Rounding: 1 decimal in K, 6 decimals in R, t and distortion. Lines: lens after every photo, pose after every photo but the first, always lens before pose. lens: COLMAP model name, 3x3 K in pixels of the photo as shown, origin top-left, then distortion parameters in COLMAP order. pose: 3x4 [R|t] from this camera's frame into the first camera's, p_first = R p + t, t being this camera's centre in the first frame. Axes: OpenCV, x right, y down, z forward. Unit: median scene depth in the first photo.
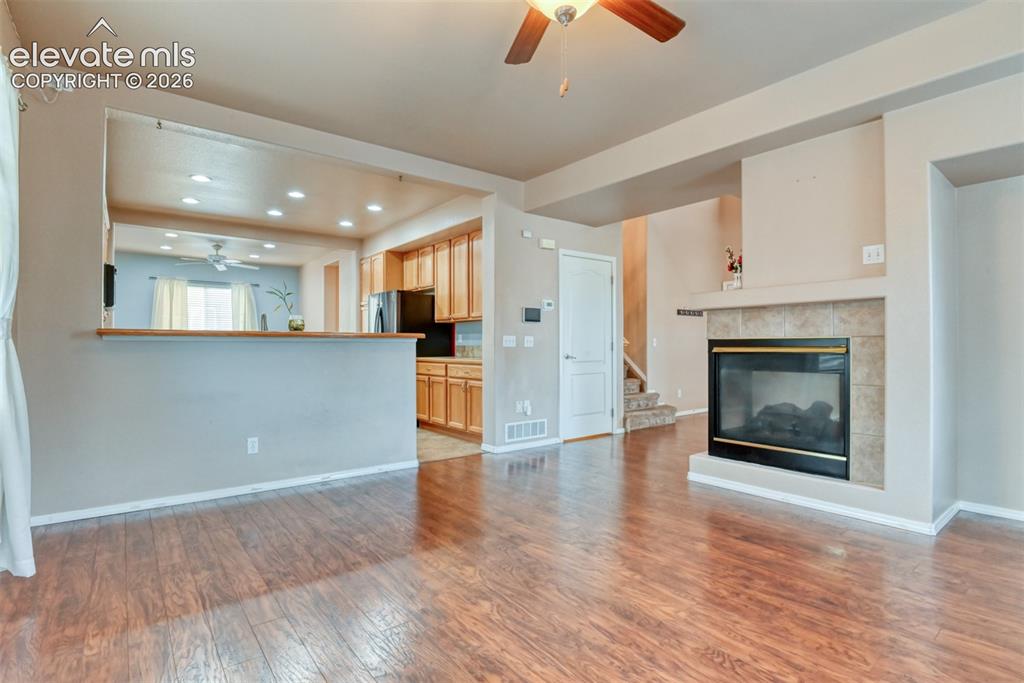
lens RADIAL K [[502.4, 0, 516.2], [0, 502.4, 341.3], [0, 0, 1]] dist [-0.022971, -0.002028]
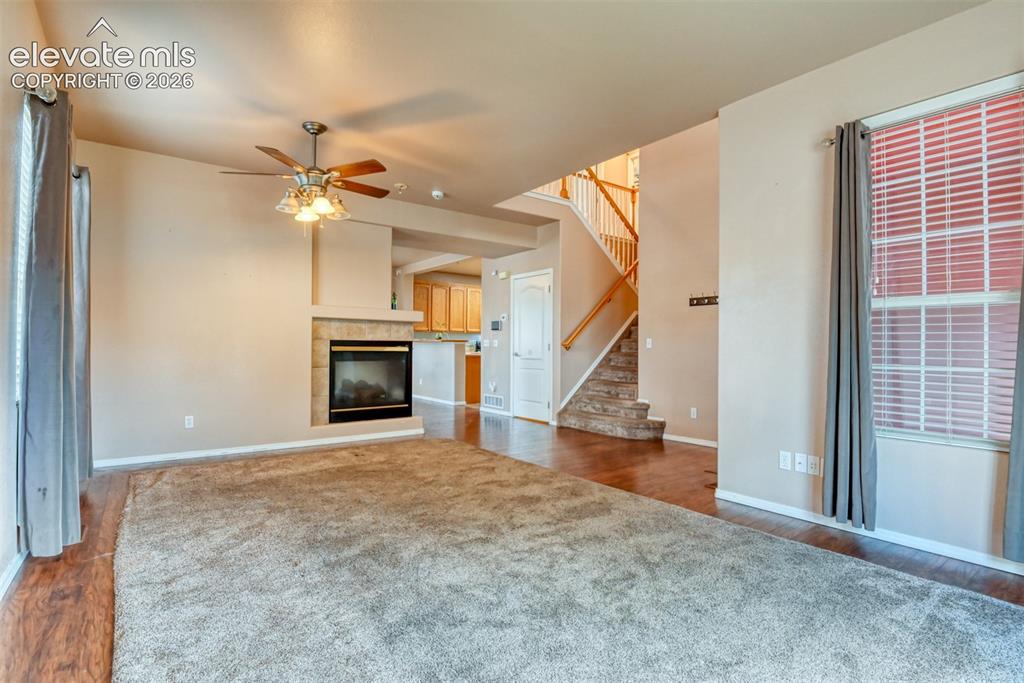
lens RADIAL K [[502.4, 0, 512.7], [0, 502.4, 342.9], [0, 0, 1]] dist [-0.022971, -0.002028]
pose [[-0.027418, -0.004968, -0.999612, 1.478675], [0.001971, 0.999985, -0.005024, 0.006984], [0.999622, -0.002108, -0.027408, 1.049920]]
